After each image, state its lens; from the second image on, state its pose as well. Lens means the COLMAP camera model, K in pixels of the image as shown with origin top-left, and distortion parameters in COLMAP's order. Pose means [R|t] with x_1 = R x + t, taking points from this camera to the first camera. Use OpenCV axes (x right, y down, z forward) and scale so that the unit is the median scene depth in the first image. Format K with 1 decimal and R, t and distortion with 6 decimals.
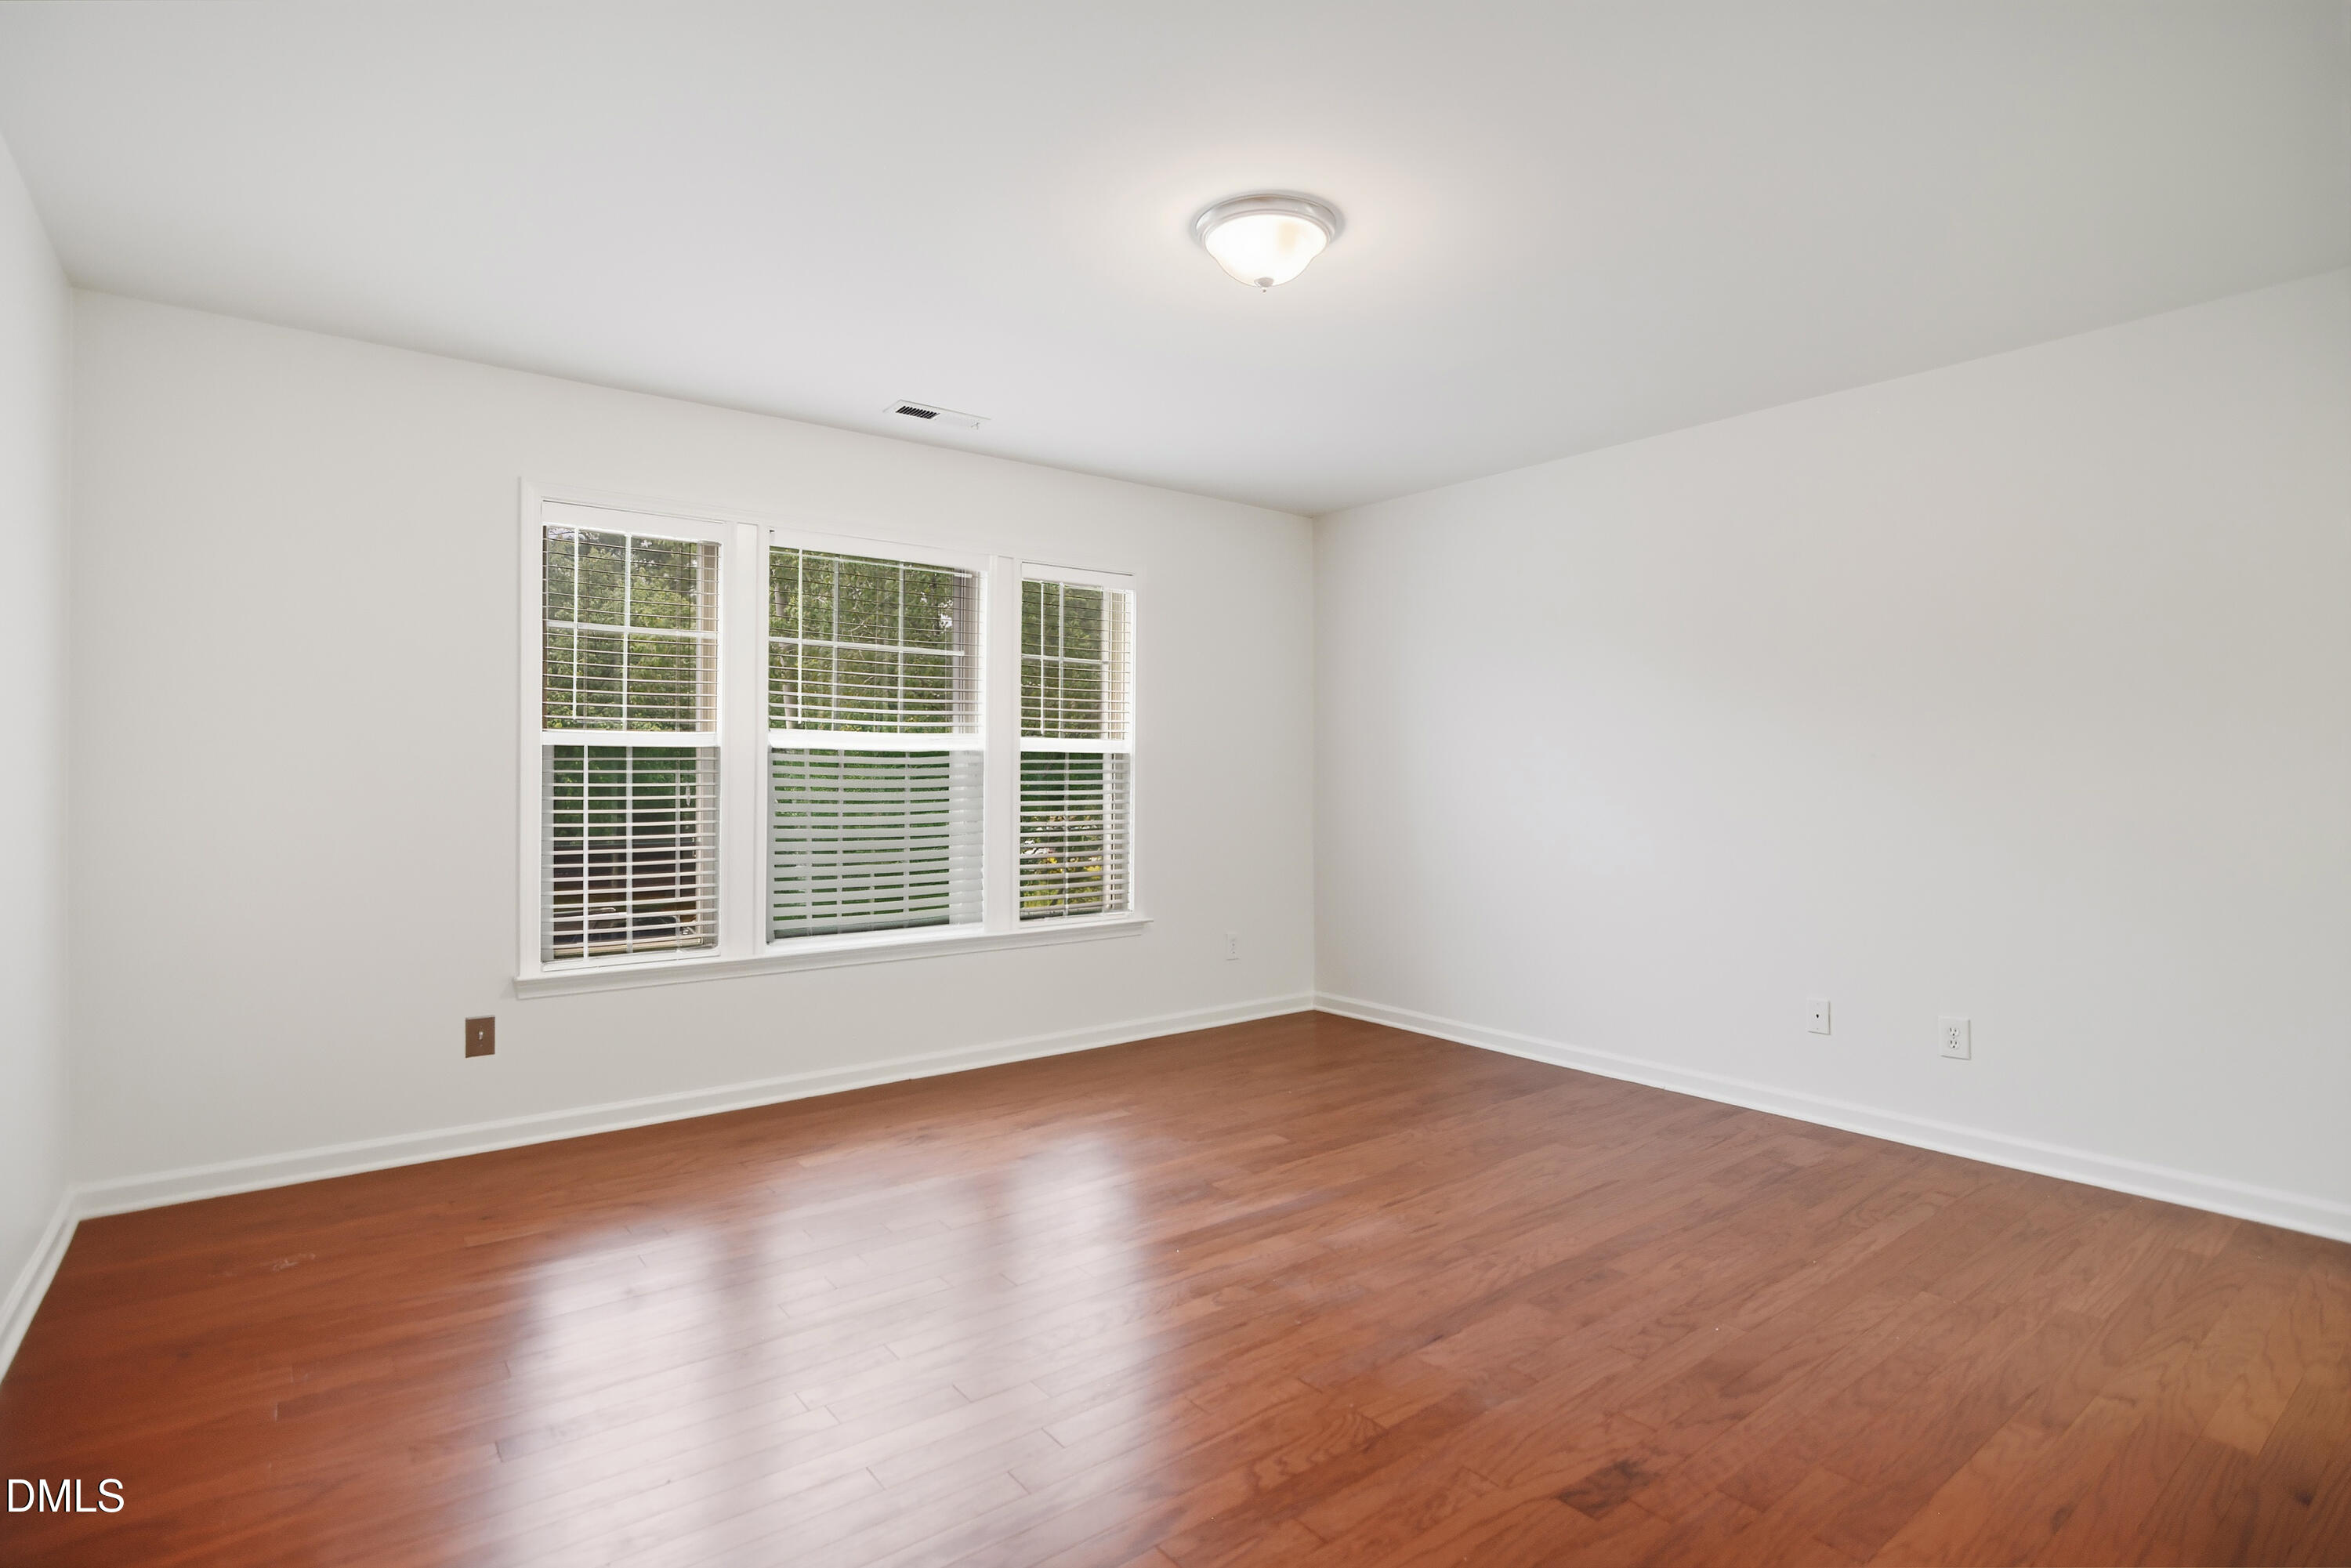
lens RADIAL K [[1159.9, 0, 1160.5], [0, 1159.9, 789.9], [0, 0, 1]] dist [-0.015121, 0.000202]
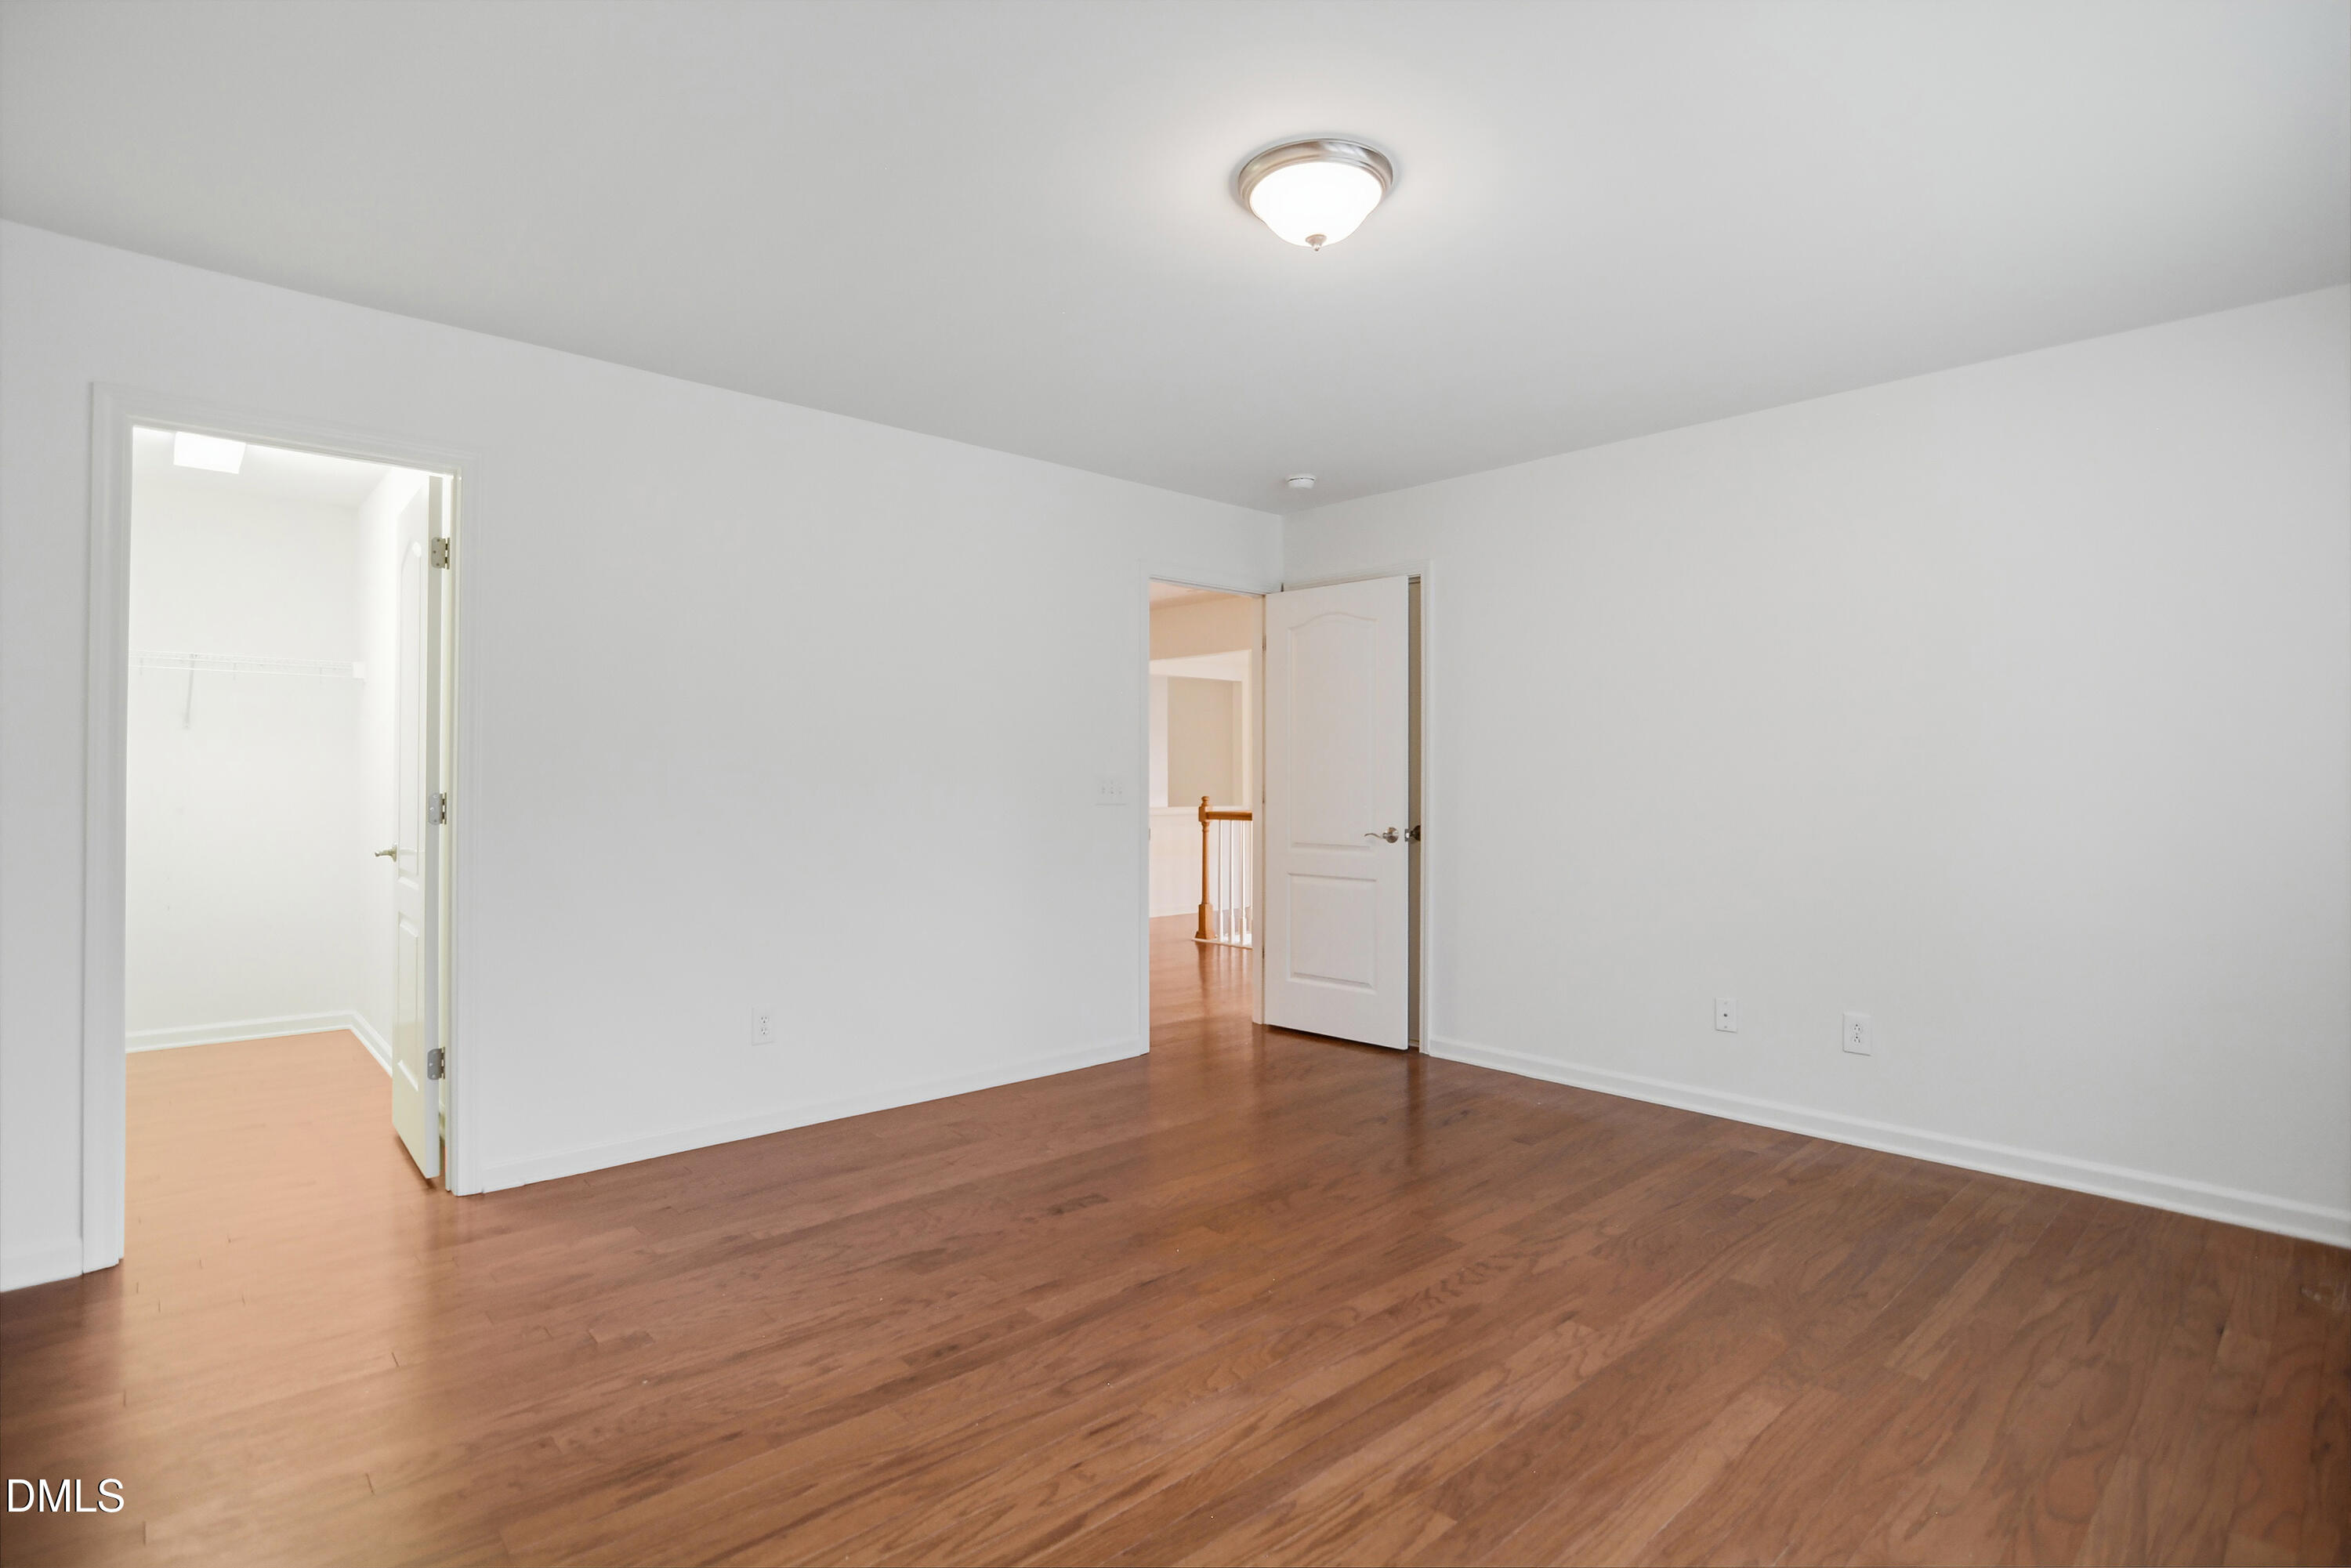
lens RADIAL K [[1159.9, 0, 1160.5], [0, 1159.9, 789.9], [0, 0, 1]] dist [-0.015121, 0.000202]
pose [[-0.996229, -0.000477, -0.086761, 0.289352], [-0.001163, 0.999968, 0.007855, -0.010684], [0.086754, 0.007927, -0.996198, 1.892092]]
